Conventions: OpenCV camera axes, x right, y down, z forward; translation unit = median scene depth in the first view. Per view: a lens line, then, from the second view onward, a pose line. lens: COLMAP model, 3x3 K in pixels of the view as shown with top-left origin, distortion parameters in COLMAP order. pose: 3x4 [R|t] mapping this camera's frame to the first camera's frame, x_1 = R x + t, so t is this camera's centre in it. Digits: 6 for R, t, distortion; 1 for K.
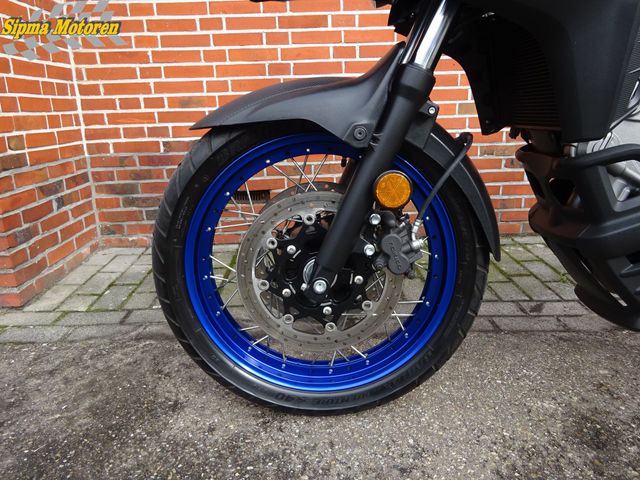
lens RADIAL K [[469.2, 0, 319.1], [0, 469.2, 238.7], [0, 0, 1]] dist [0.004465, -0.011151]
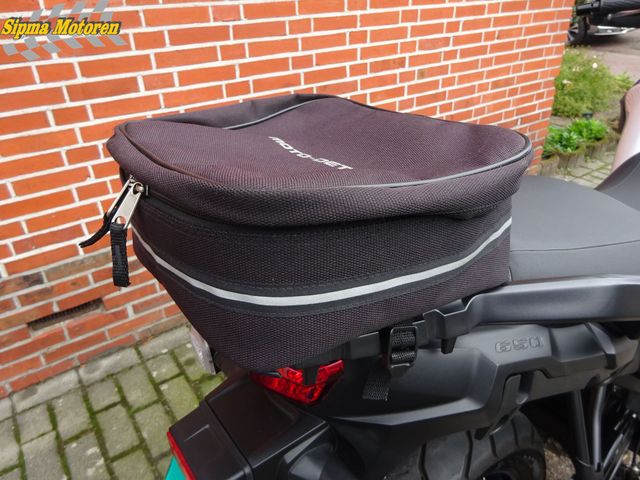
lens RADIAL K [[469.2, 0, 319.1], [0, 469.2, 238.7], [0, 0, 1]] dist [0.004465, -0.011151]
pose [[0.836203, -0.264198, 0.480587, -0.178027], [0.155408, 0.954545, 0.254347, -0.397582], [-0.525939, -0.137999, 0.839252, 0.191874]]
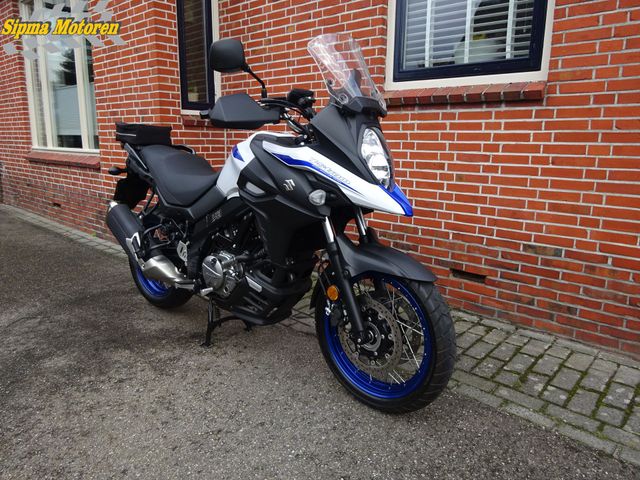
lens RADIAL K [[469.2, 0, 319.1], [0, 469.2, 238.7], [0, 0, 1]] dist [0.004465, -0.011151]
pose [[0.719917, 0.177744, -0.670915, 1.456314], [-0.218714, 0.975500, 0.023748, -0.188637], [0.658698, 0.129642, 0.741154, -0.347110]]
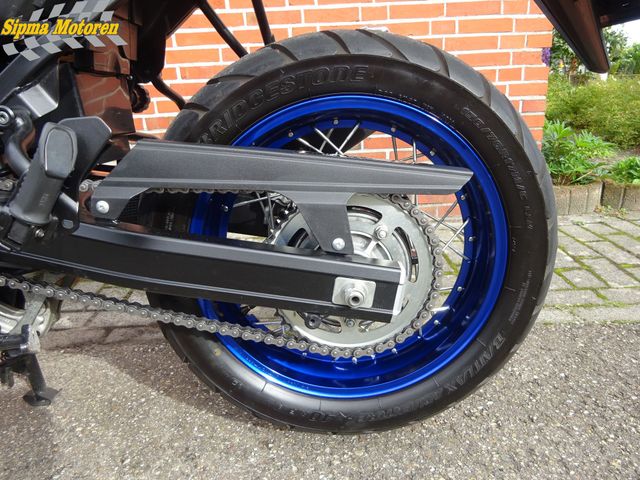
lens RADIAL K [[469.2, 0, 319.1], [0, 469.2, 238.7], [0, 0, 1]] dist [0.004465, -0.011151]
pose [[0.999804, -0.016680, -0.010679, 0.845951], [0.017002, 0.999381, 0.030797, -0.020736], [0.010159, -0.030972, 0.999469, 0.103877]]
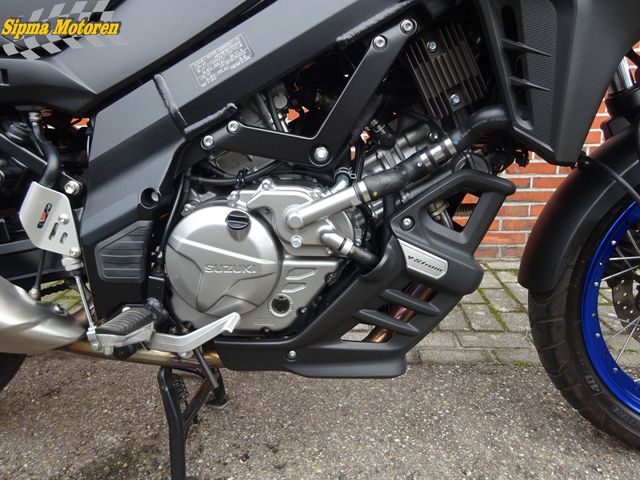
lens RADIAL K [[469.2, 0, 319.1], [0, 469.2, 238.7], [0, 0, 1]] dist [0.004465, -0.011151]
pose [[0.995226, 0.027635, -0.093603, 0.547984], [-0.030737, 0.999020, -0.031859, -0.020565], [0.092630, 0.034584, 0.995100, 0.038482]]
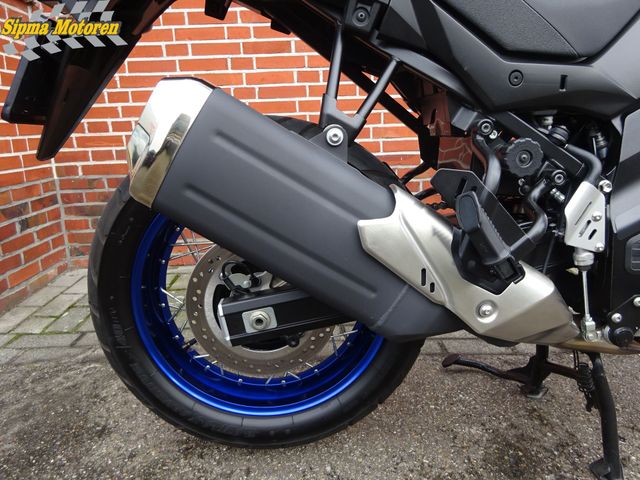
lens RADIAL K [[469.2, 0, 319.1], [0, 469.2, 238.7], [0, 0, 1]] dist [0.004465, -0.011151]
pose [[0.999966, -0.001801, -0.008026, 0.092356], [0.001505, 0.999327, -0.036651, -0.008996], [0.008087, 0.036638, 0.999296, -0.005240]]
